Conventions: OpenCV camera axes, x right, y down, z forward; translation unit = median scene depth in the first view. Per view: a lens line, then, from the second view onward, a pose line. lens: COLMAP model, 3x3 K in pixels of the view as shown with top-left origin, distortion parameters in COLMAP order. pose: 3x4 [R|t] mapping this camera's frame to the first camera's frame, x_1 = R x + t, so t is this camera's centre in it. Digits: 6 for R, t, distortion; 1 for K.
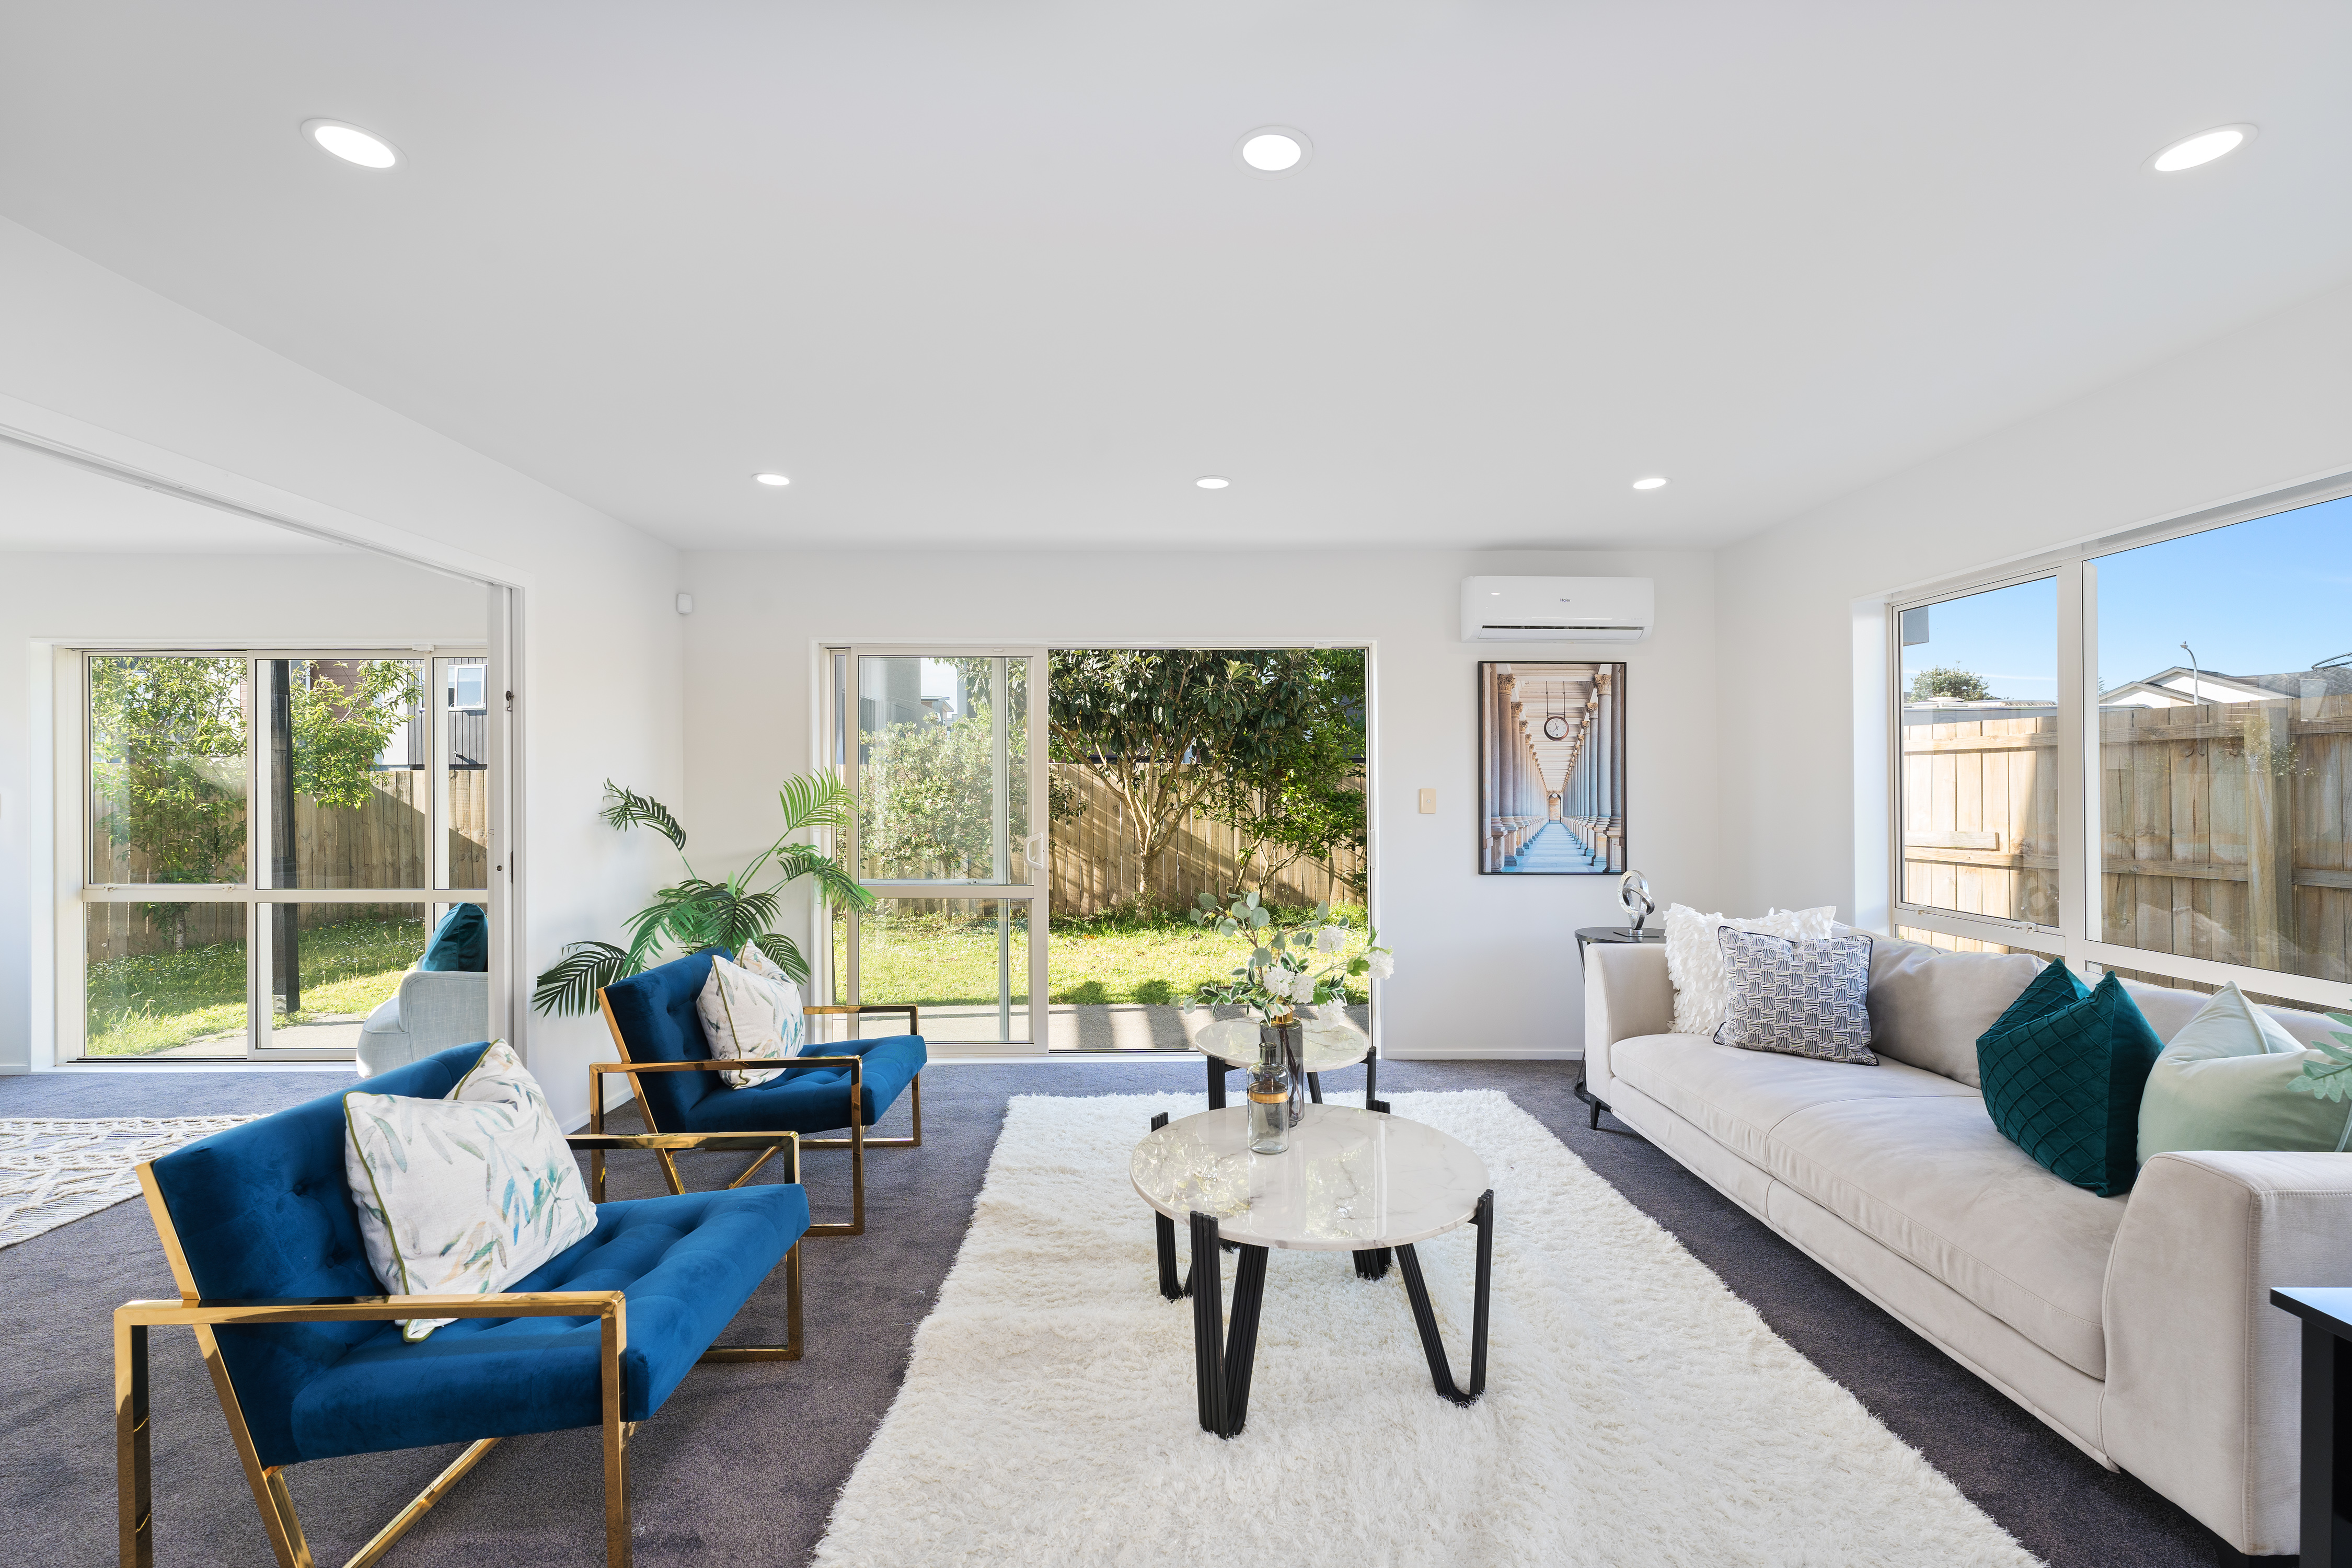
lens RADIAL K [[997.0, 0, 1169.2], [0, 997.0, 767.0], [0, 0, 1]] dist [-0.000663, 0.000079]
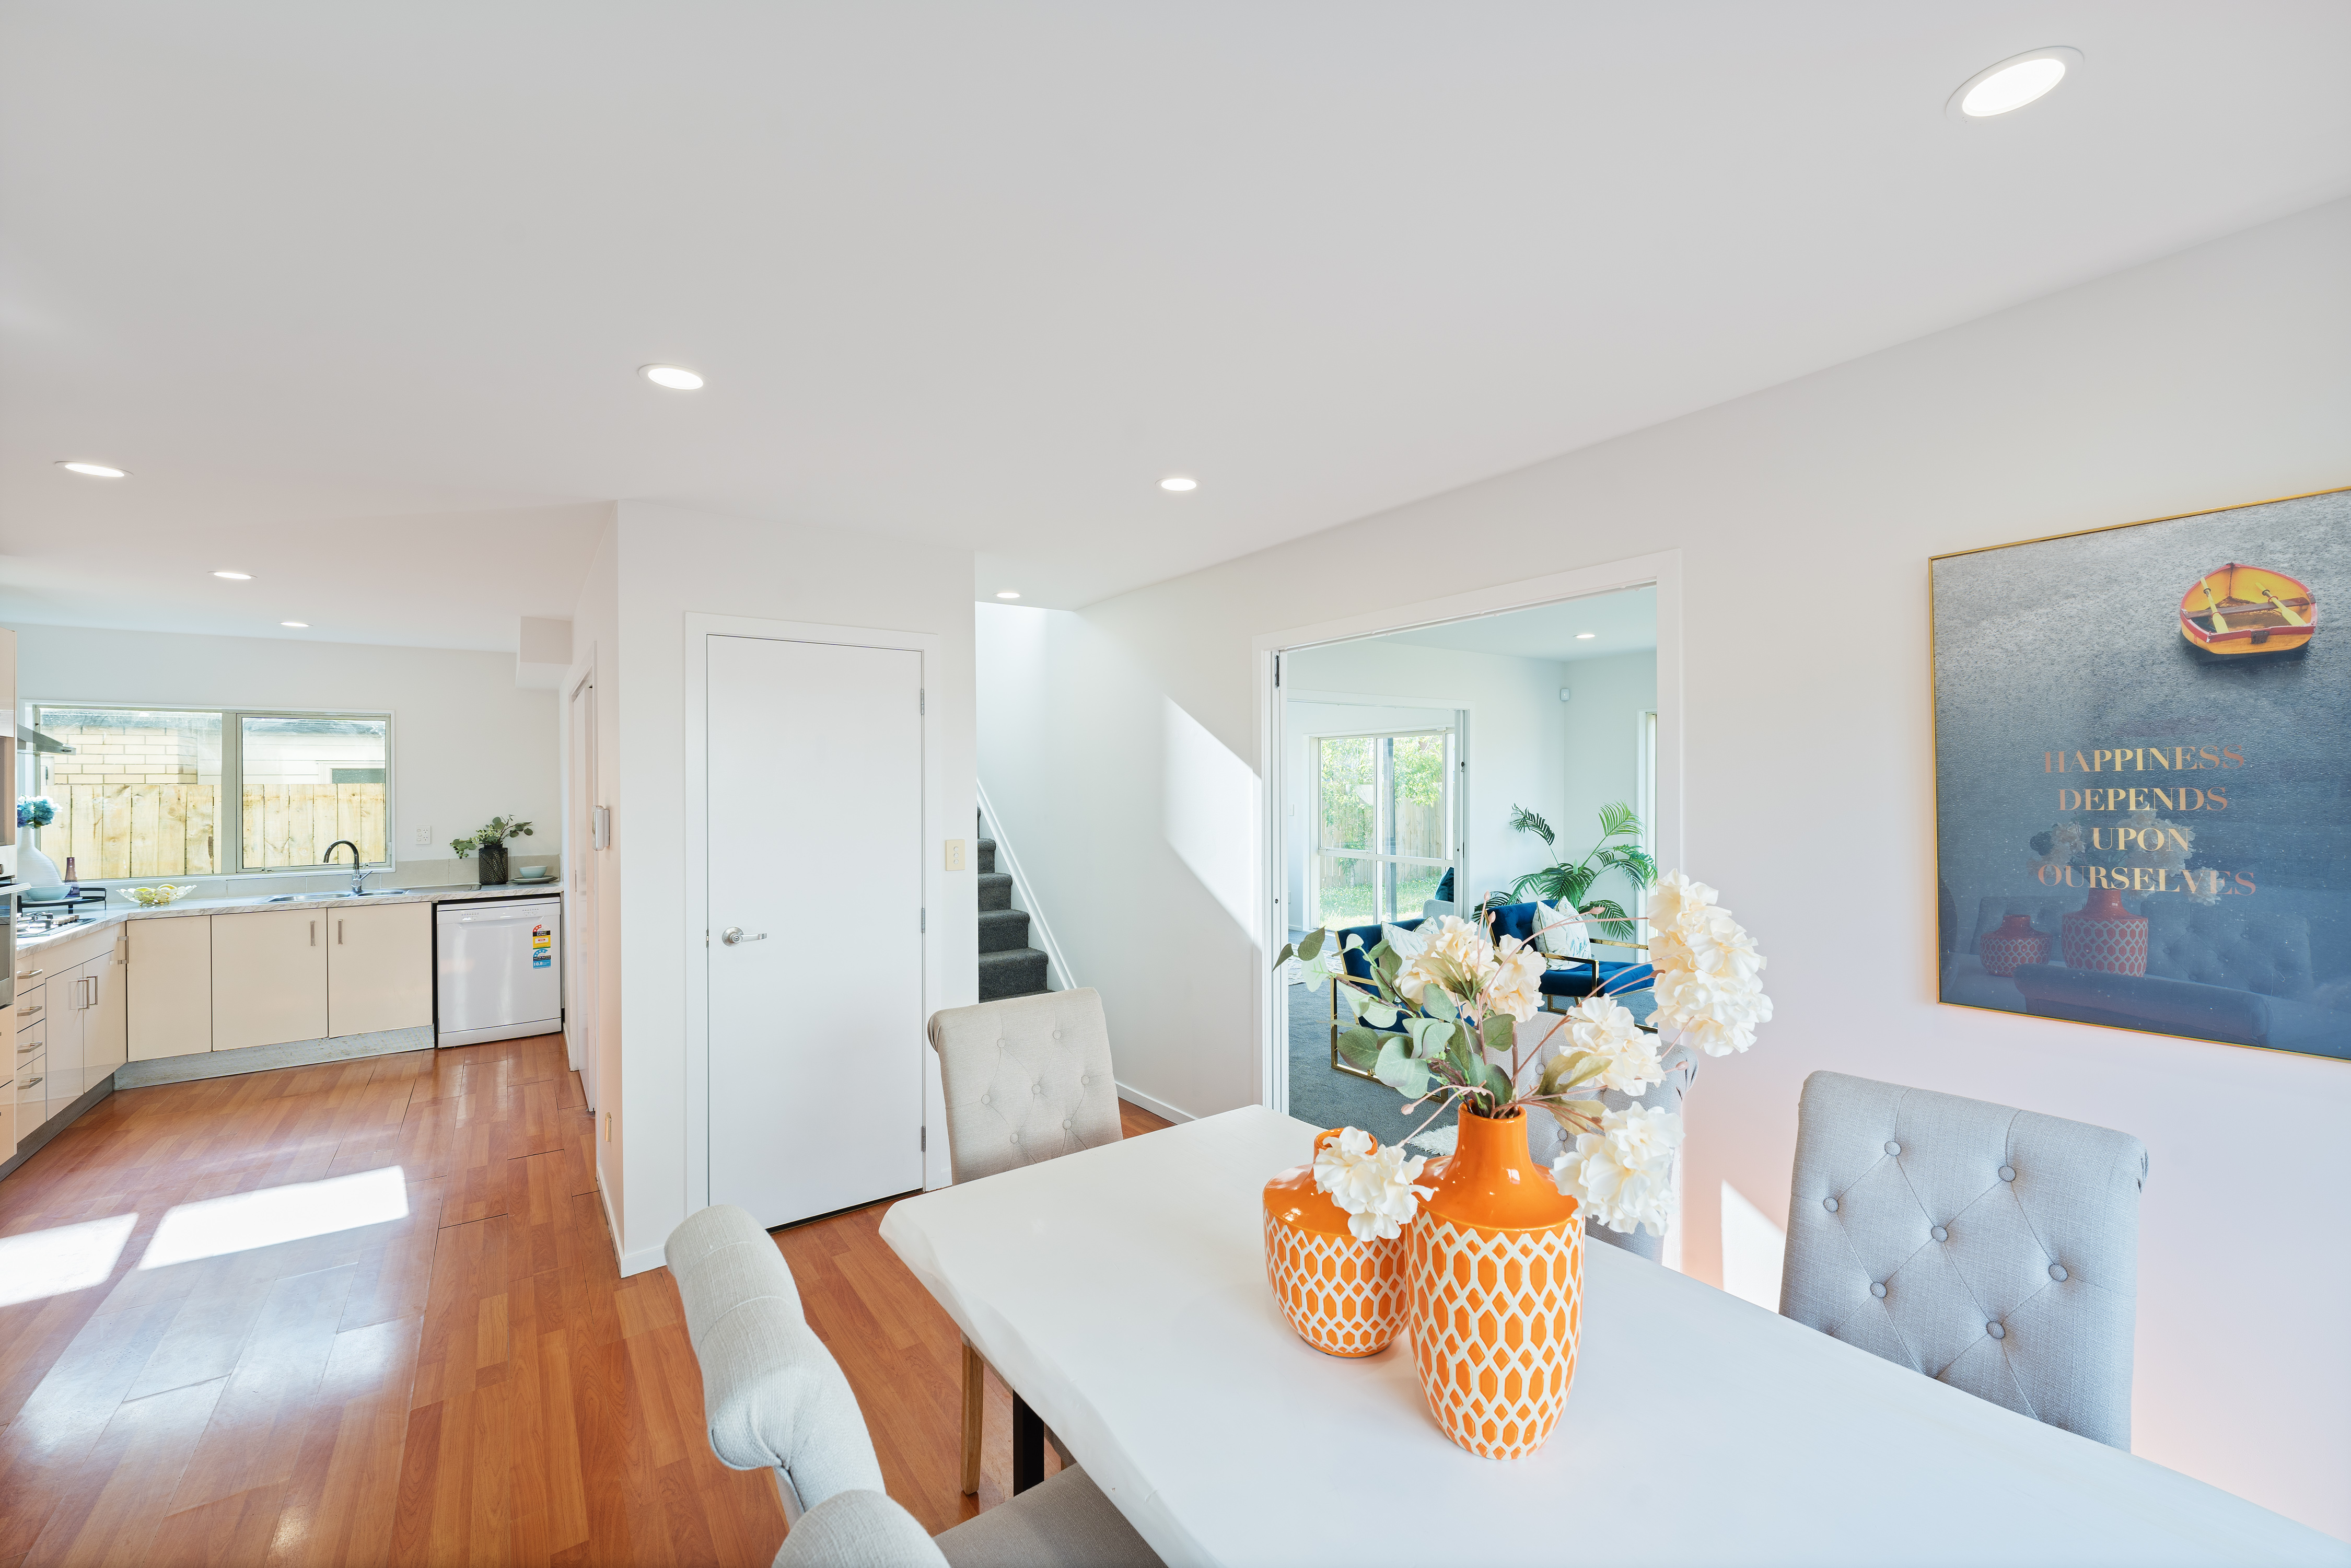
lens RADIAL K [[954.3, 0, 1166.3], [0, 954.3, 766.0], [0, 0, 1]] dist [-0.000383, -0.000185]
pose [[0.558385, -0.017110, -0.829405, 0.424221], [0.020843, 0.999761, -0.006592, -0.047787], [0.829320, -0.013606, 0.558608, -0.399696]]
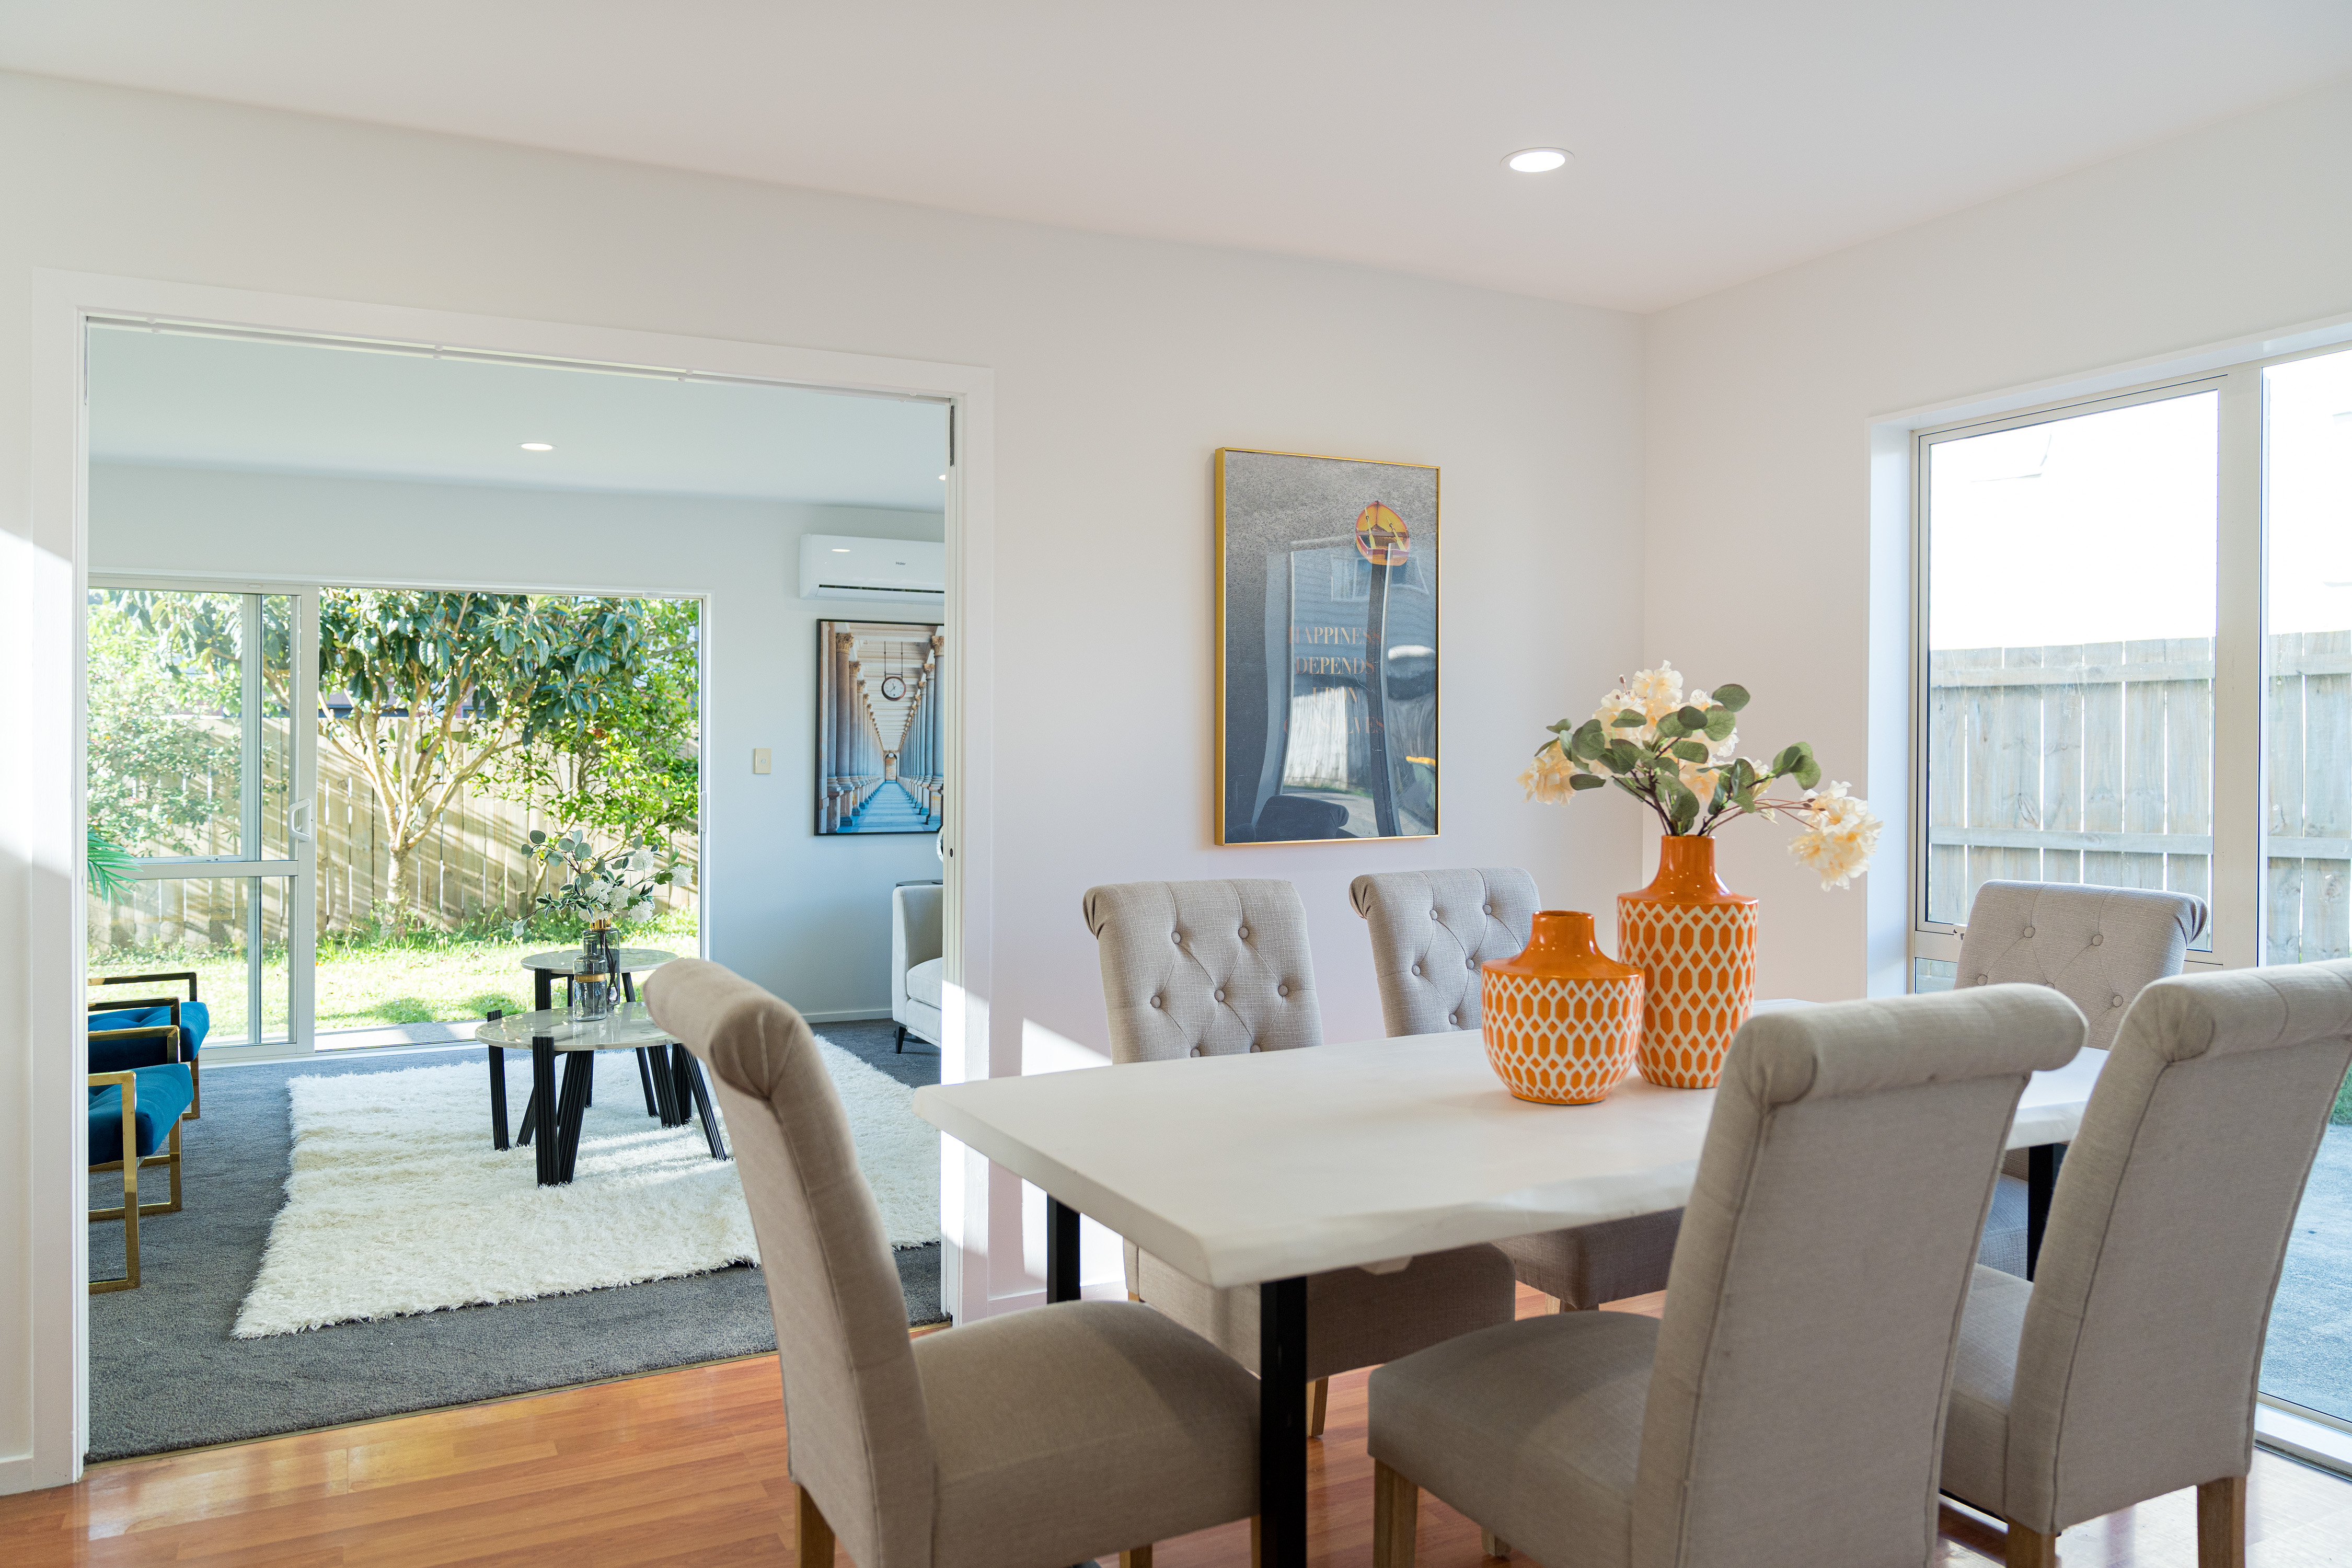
lens RADIAL K [[1580.0, 0, 1205.1], [0, 1580.0, 684.7], [0, 0, 1]] dist [0.000374, -0.045025]
pose [[0.887880, 0.018365, 0.459708, -0.065719], [-0.006200, 0.999590, -0.027959, 0.000136], [-0.460033, 0.021974, 0.887630, -0.561040]]
